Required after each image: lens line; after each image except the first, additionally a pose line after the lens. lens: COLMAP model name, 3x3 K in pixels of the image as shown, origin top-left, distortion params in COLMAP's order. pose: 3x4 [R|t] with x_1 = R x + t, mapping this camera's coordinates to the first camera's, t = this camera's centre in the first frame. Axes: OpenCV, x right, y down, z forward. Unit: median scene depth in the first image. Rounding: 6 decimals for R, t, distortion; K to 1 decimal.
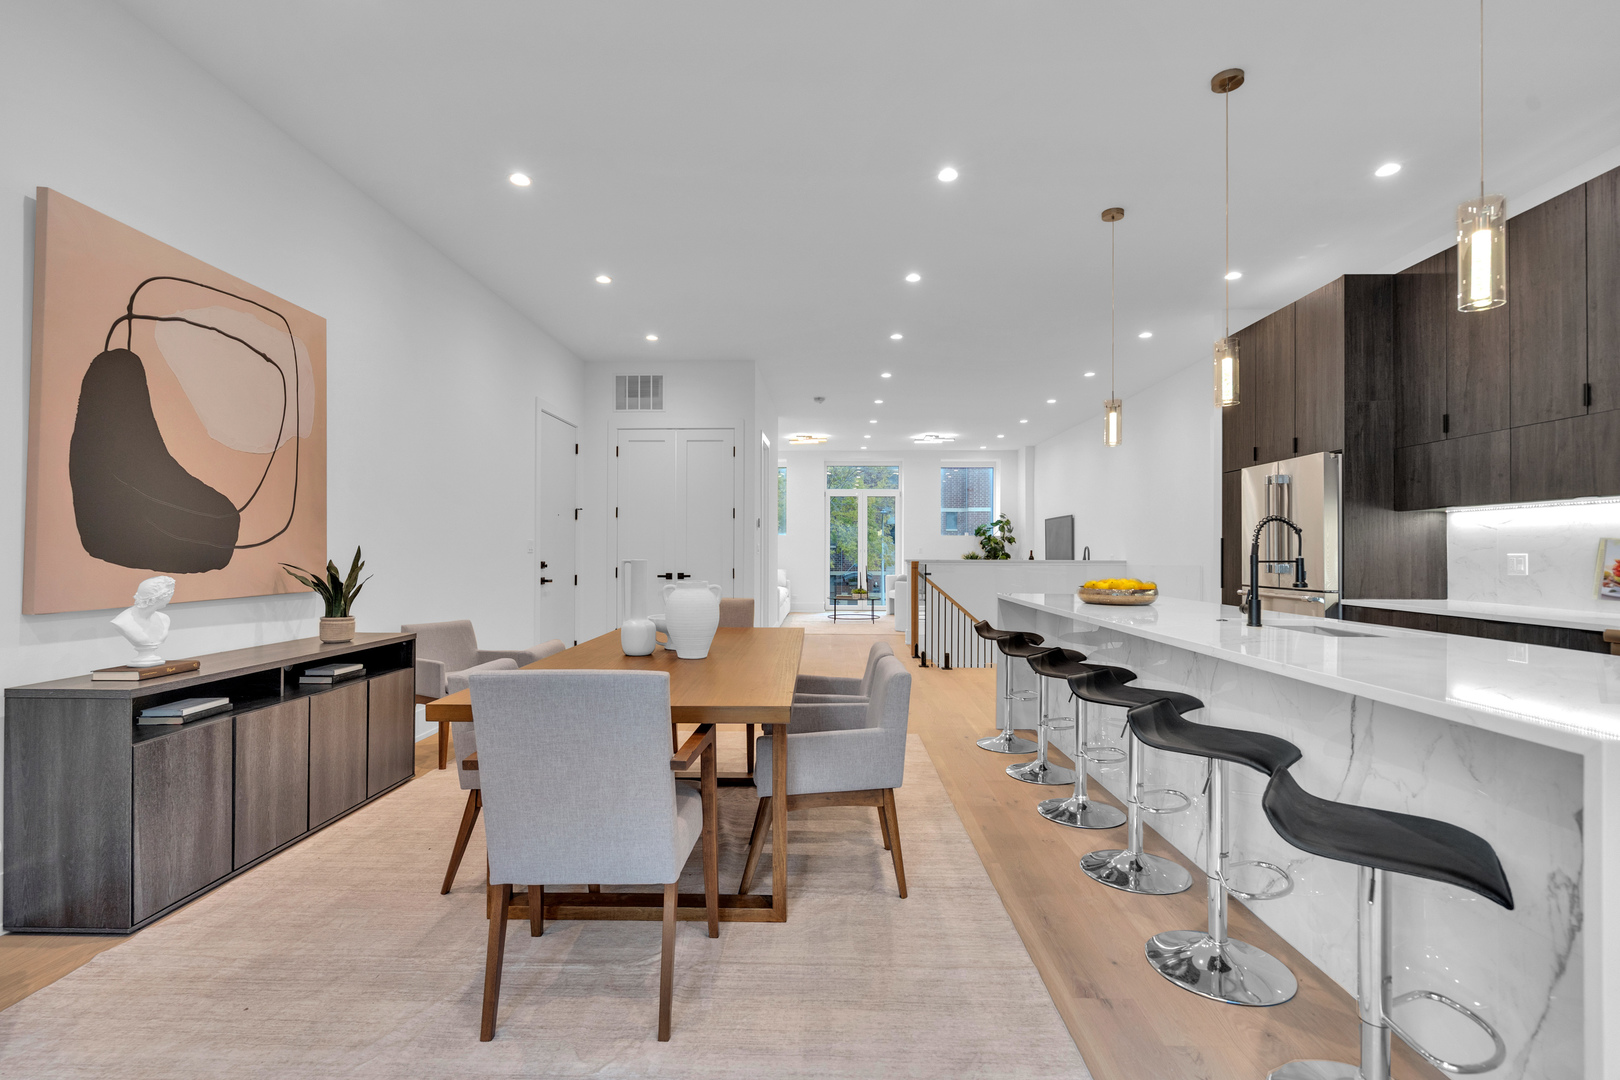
lens RADIAL K [[747.2, 0, 807.7], [0, 747.2, 546.5], [0, 0, 1]] dist [-0.000168, 0.000386]
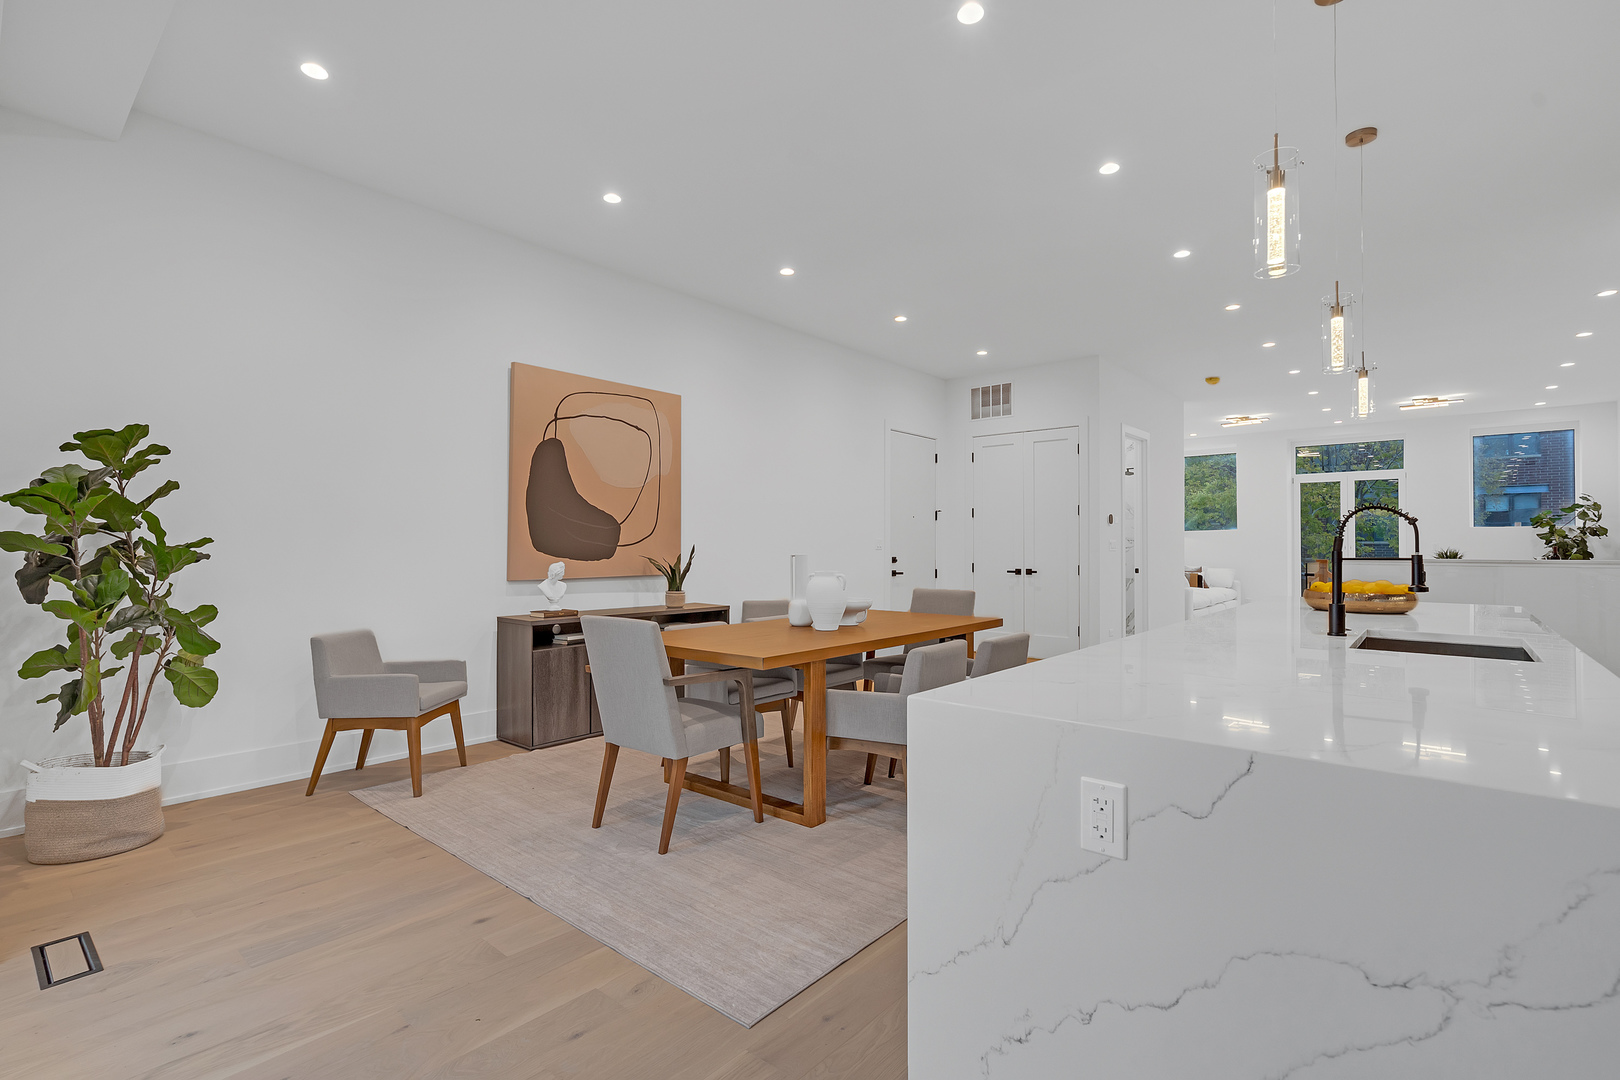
lens RADIAL K [[751.6, 0, 807.1], [0, 751.6, 539.1], [0, 0, 1]] dist [0.000292, 0.000345]
pose [[0.777146, -0.009208, -0.629253, 0.458503], [0.004994, 0.999952, -0.008464, 0.001499], [0.629300, 0.003435, 0.777155, -0.023398]]
